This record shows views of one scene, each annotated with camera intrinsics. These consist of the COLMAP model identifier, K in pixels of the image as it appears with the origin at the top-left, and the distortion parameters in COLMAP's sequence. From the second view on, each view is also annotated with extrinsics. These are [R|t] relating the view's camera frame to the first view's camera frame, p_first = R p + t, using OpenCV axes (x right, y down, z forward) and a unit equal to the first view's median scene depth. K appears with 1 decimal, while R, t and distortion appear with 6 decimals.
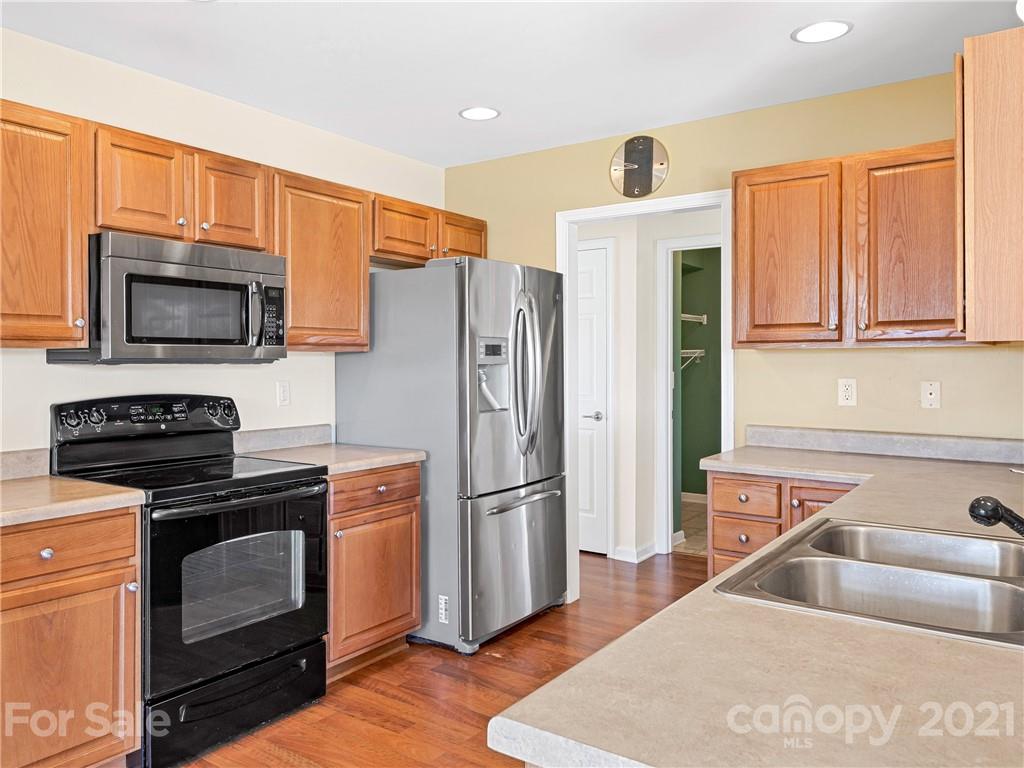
lens RADIAL K [[805.9, 0, 509.0], [0, 805.9, 369.9], [0, 0, 1]] dist [-0.000966, -0.002569]
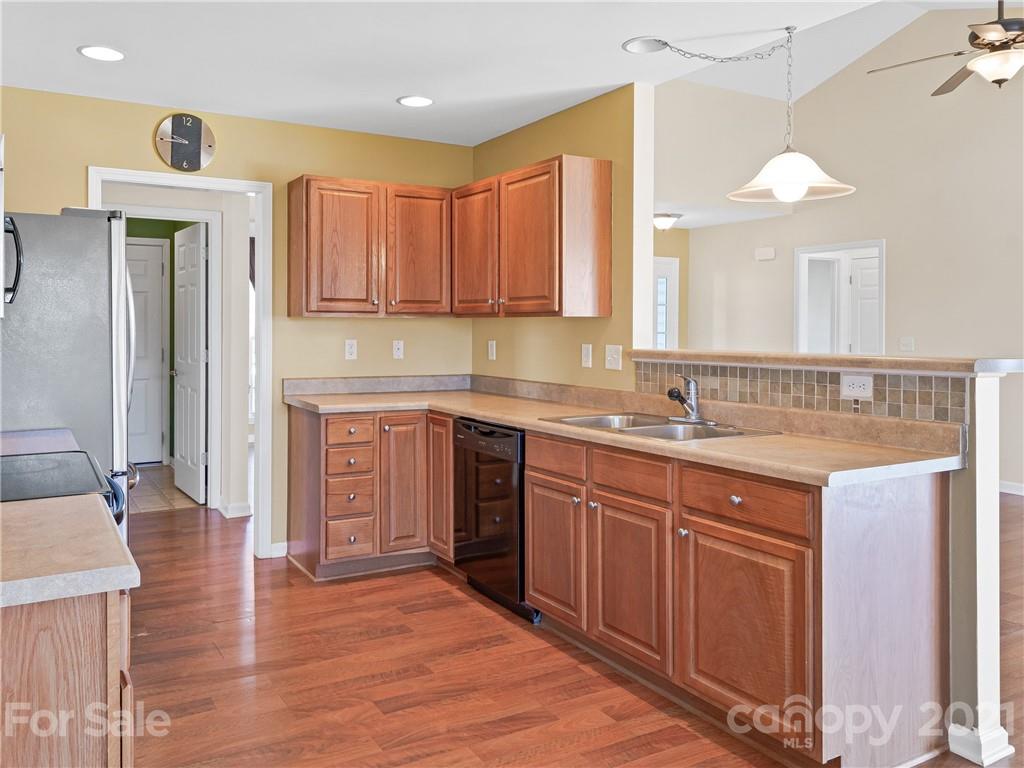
lens RADIAL K [[805.9, 0, 509.0], [0, 805.9, 369.9], [0, 0, 1]] dist [-0.000966, -0.002569]
pose [[0.420331, -0.044782, 0.906265, -0.714149], [0.002601, 0.998837, 0.048150, -0.003061], [-0.907367, -0.017881, 0.419958, 0.183985]]
